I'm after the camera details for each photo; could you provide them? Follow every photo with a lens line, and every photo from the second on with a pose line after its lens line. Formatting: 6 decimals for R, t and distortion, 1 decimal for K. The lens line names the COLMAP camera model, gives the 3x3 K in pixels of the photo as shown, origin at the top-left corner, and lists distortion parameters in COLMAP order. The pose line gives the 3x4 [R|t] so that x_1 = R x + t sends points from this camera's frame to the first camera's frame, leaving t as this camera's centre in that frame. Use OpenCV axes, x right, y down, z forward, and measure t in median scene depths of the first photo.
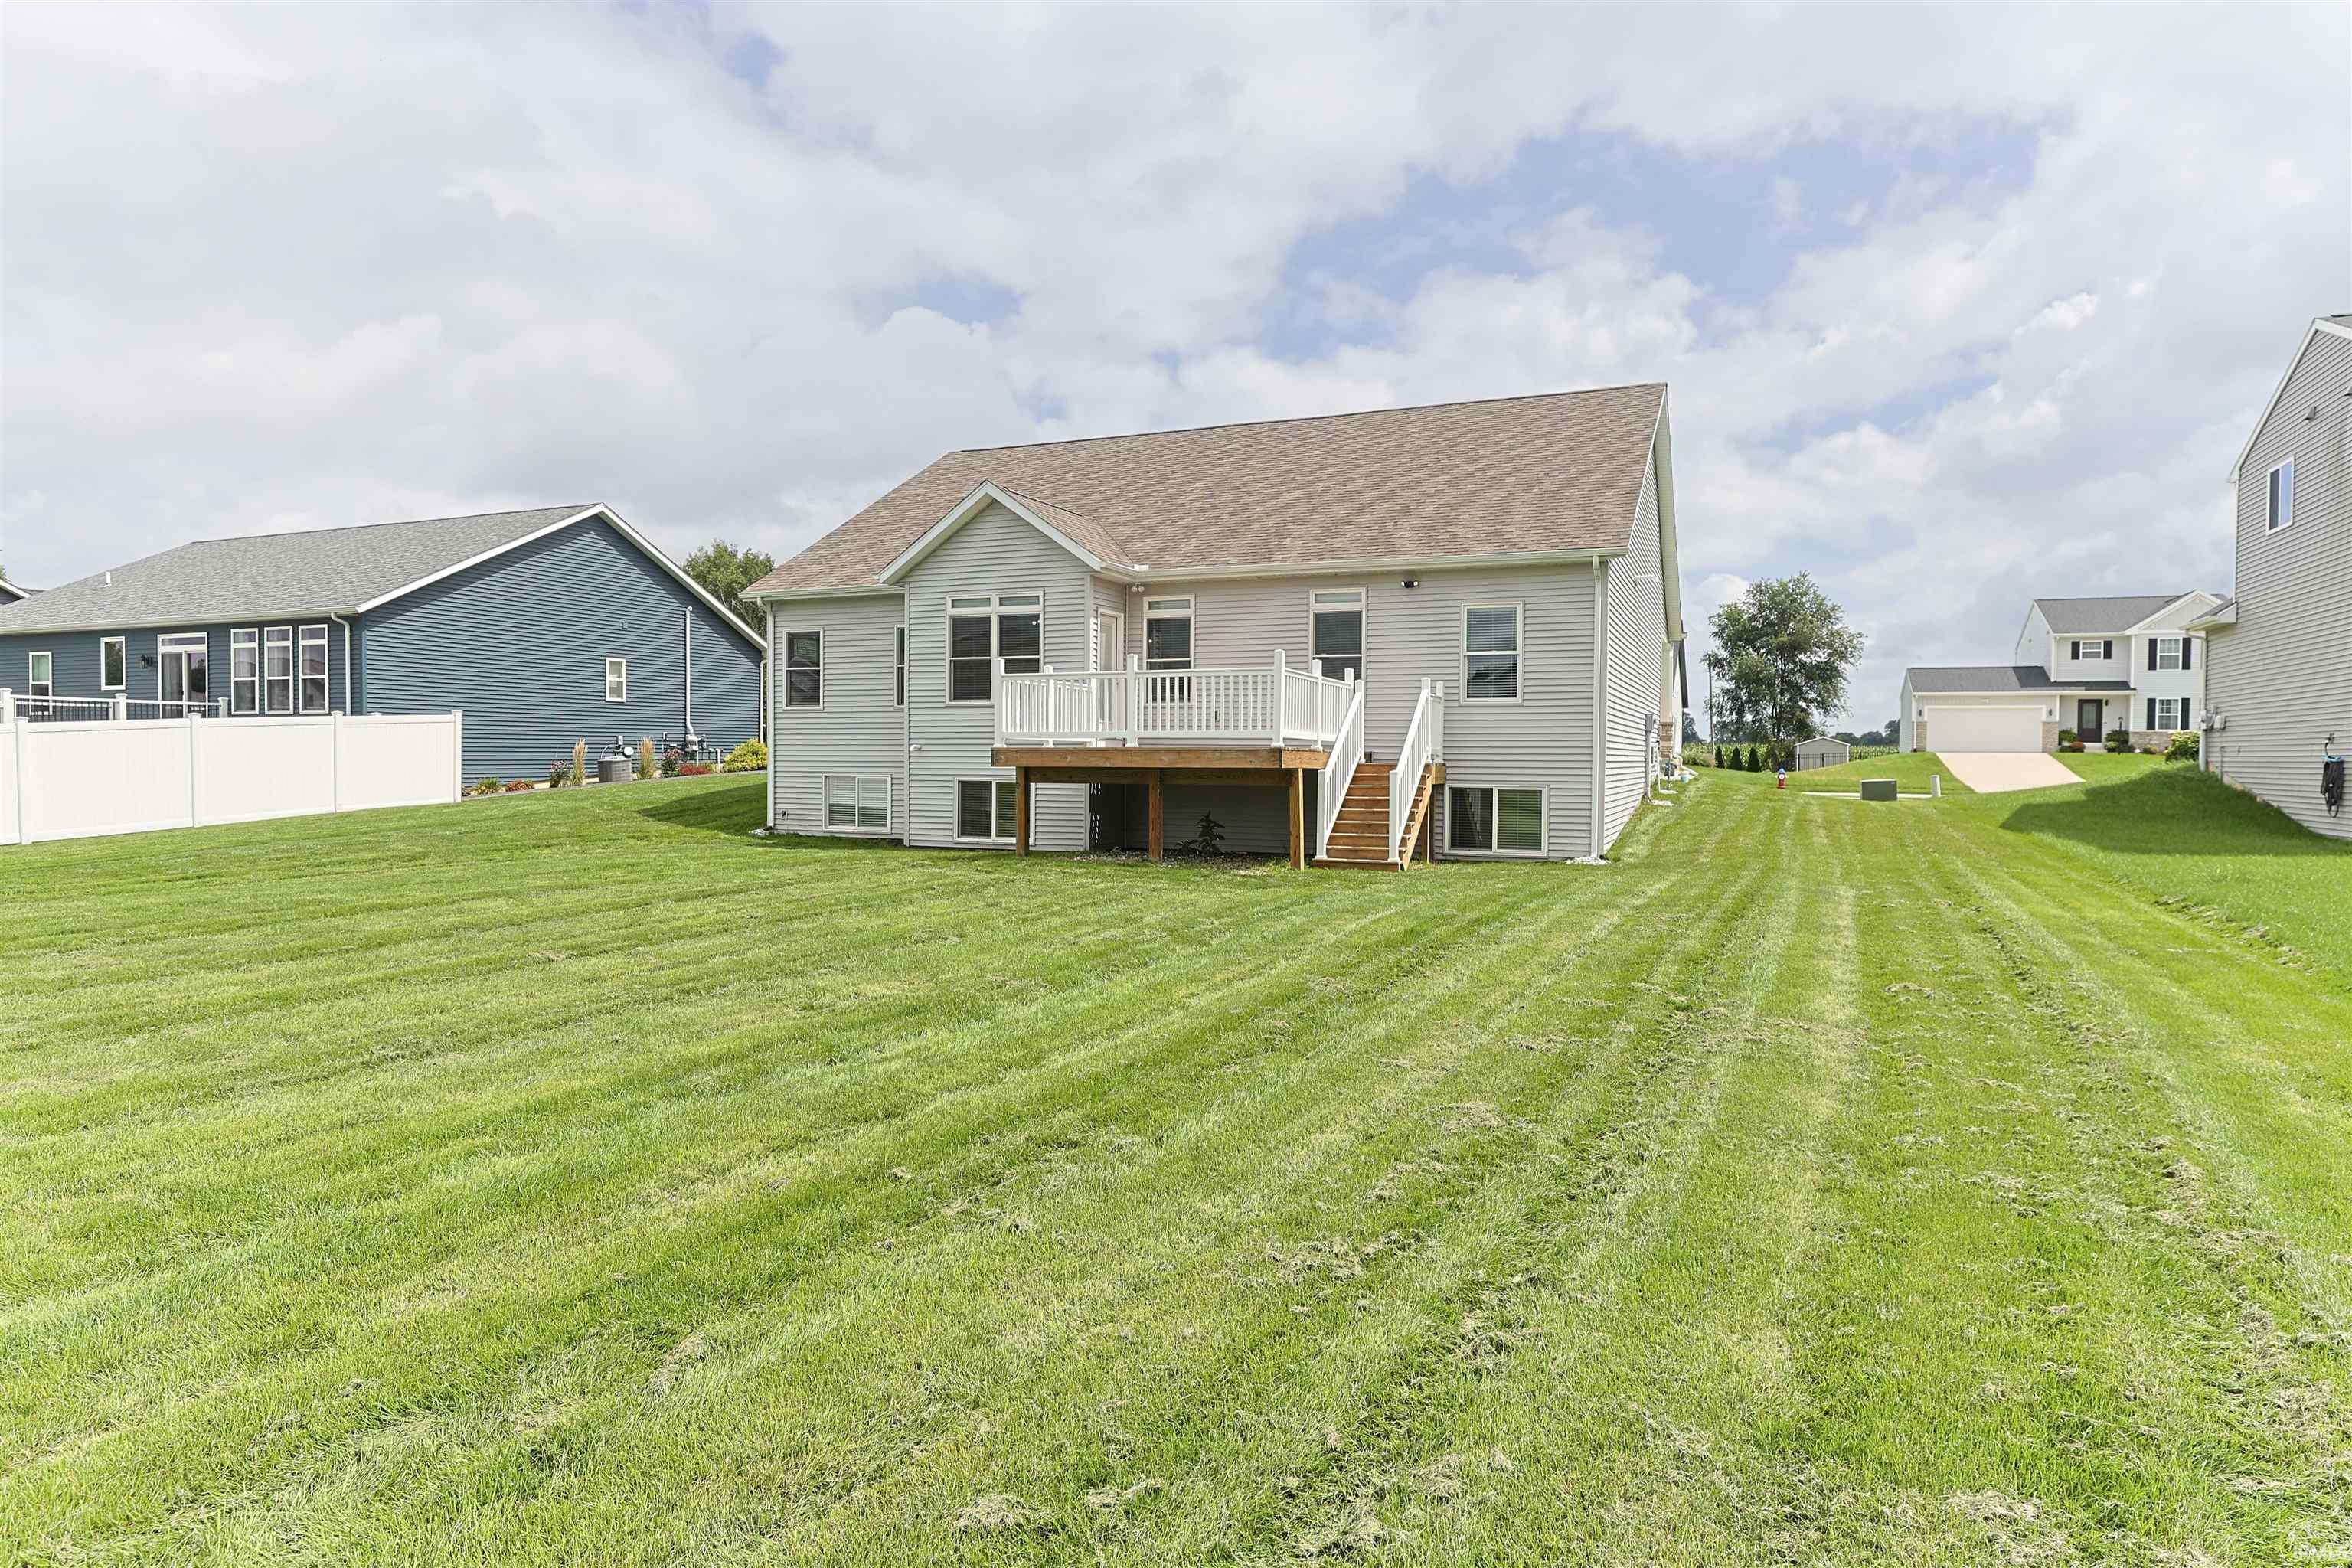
lens RADIAL K [[1349.6, 0, 1174.0], [0, 1349.6, 772.5], [0, 0, 1]] dist [-0.004265, -0.000033]
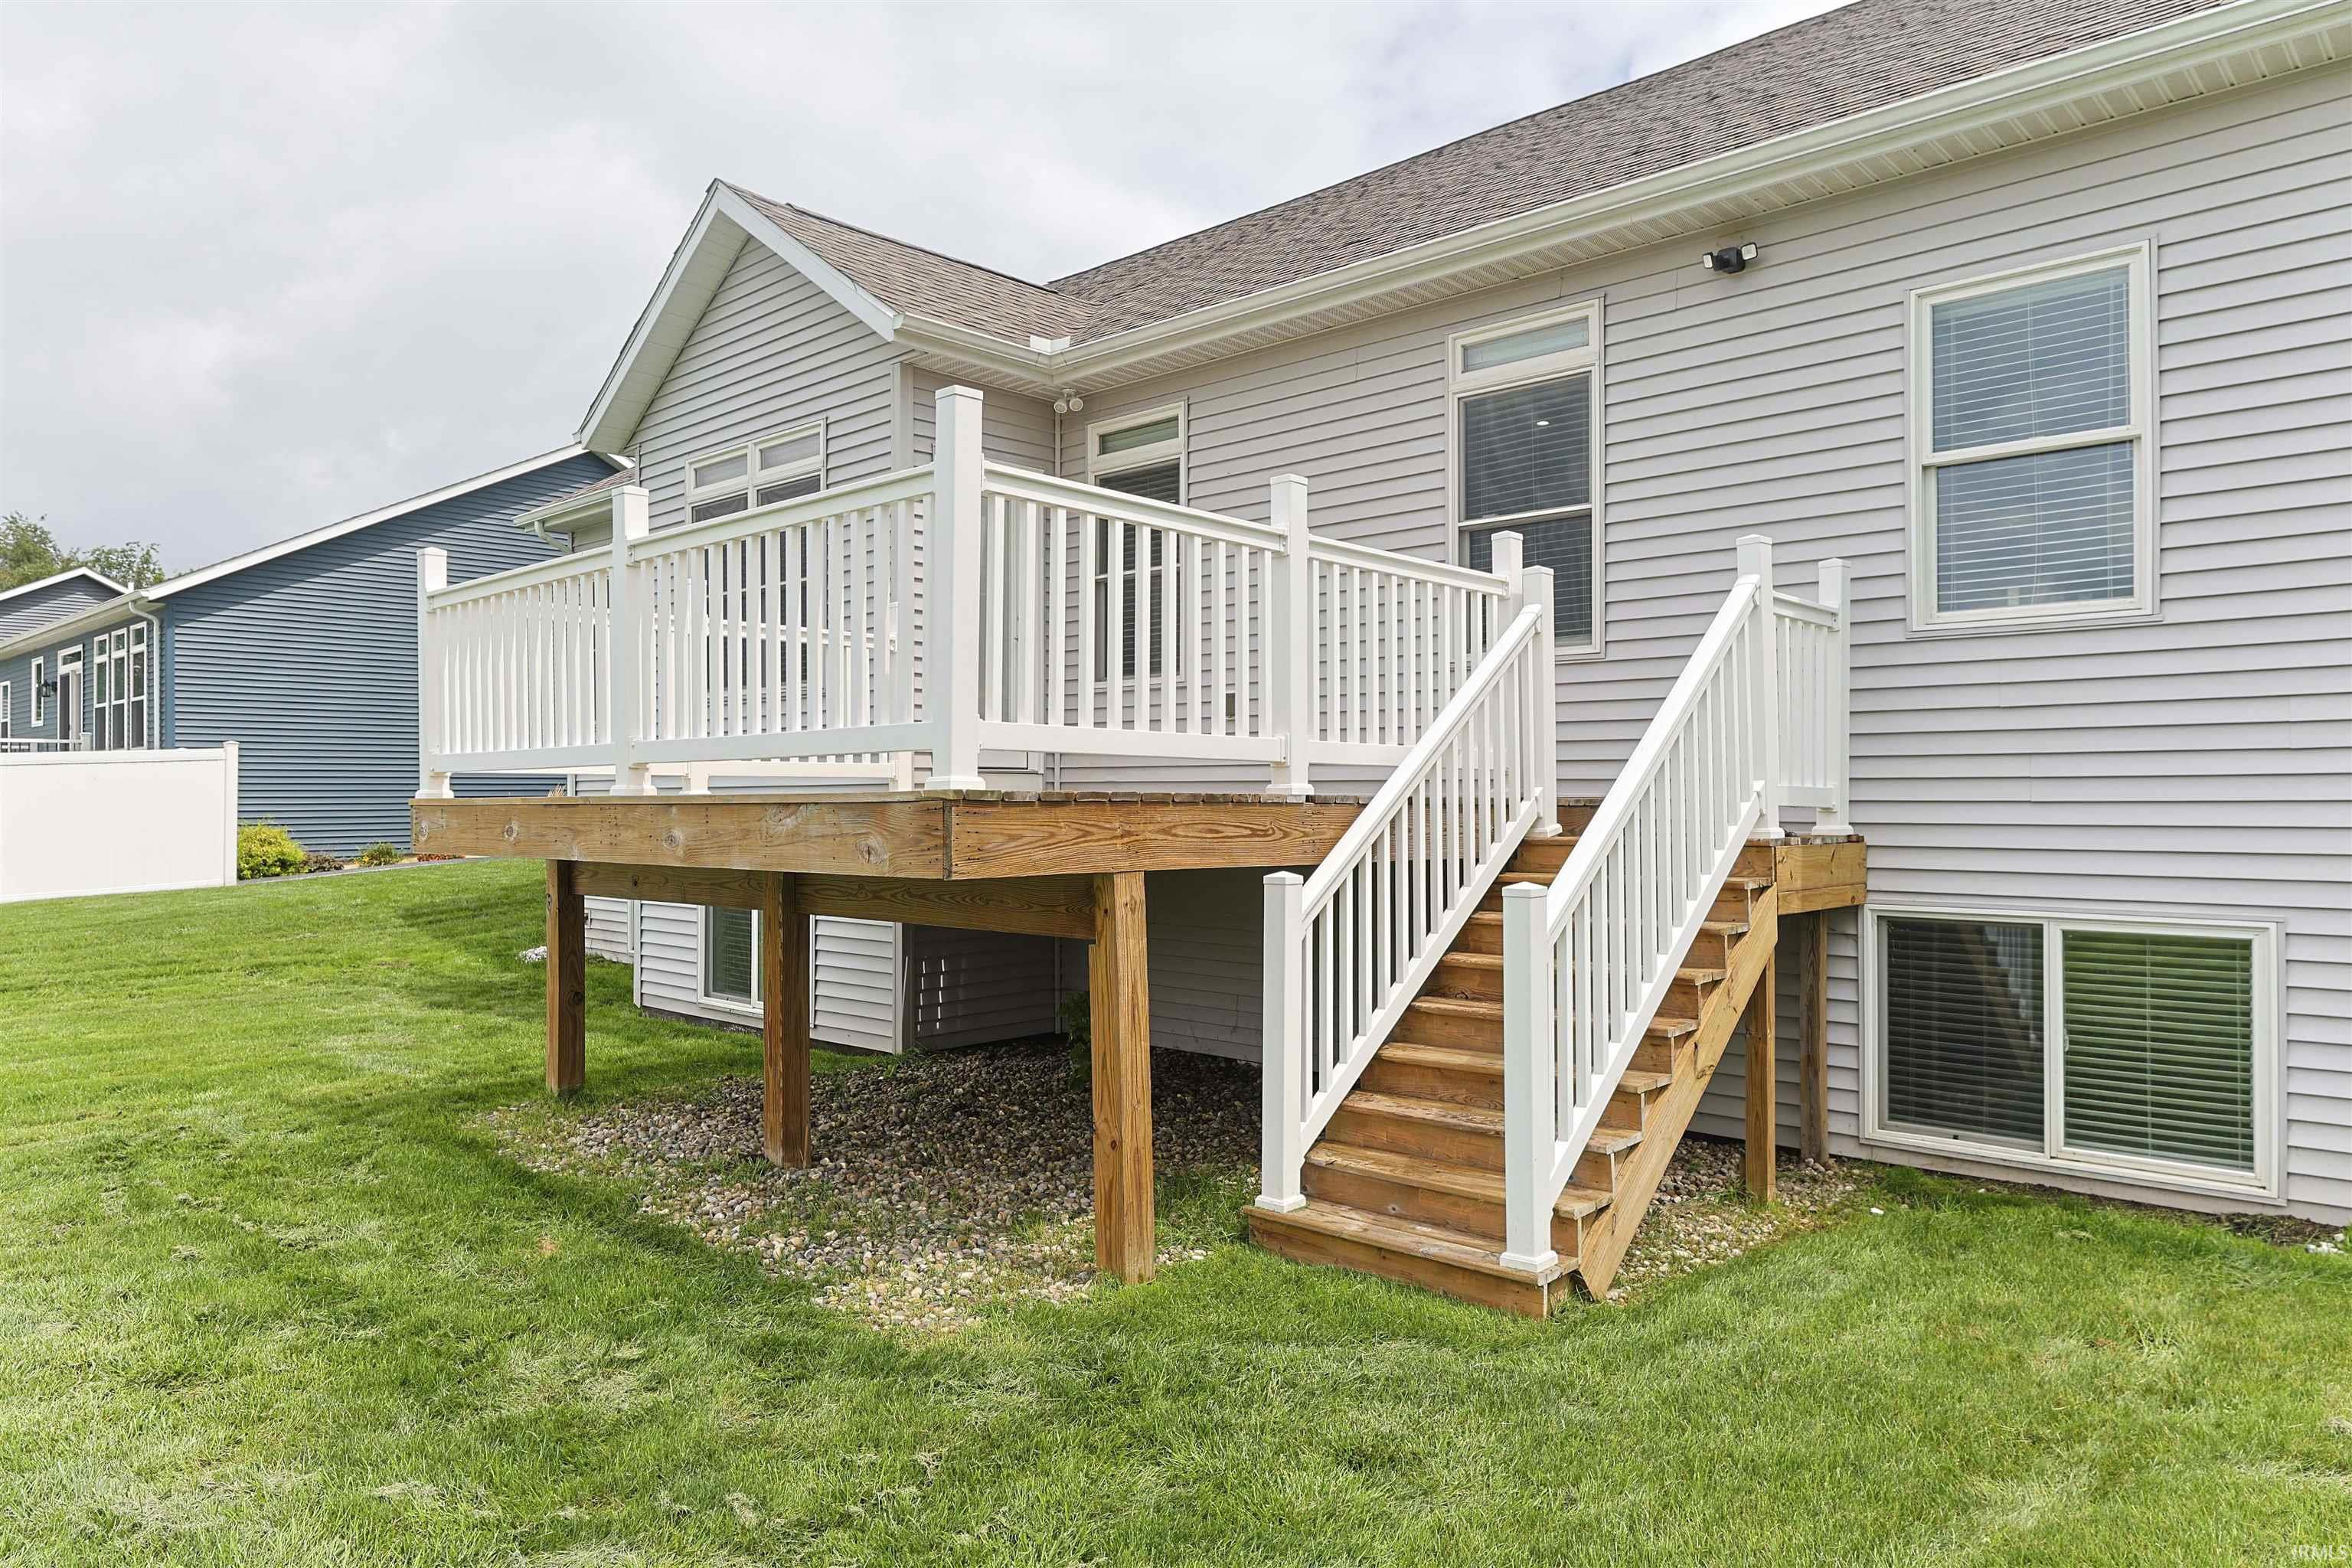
lens RADIAL K [[1508.7, 0, 1177.7], [0, 1508.7, 777.1], [0, 0, 1]] dist [0.003826, -0.000392]
pose [[0.941974, -0.014075, -0.335392, 0.163935], [0.005784, 0.999653, -0.025705, -0.011354], [0.335637, 0.022273, 0.941728, 0.609549]]
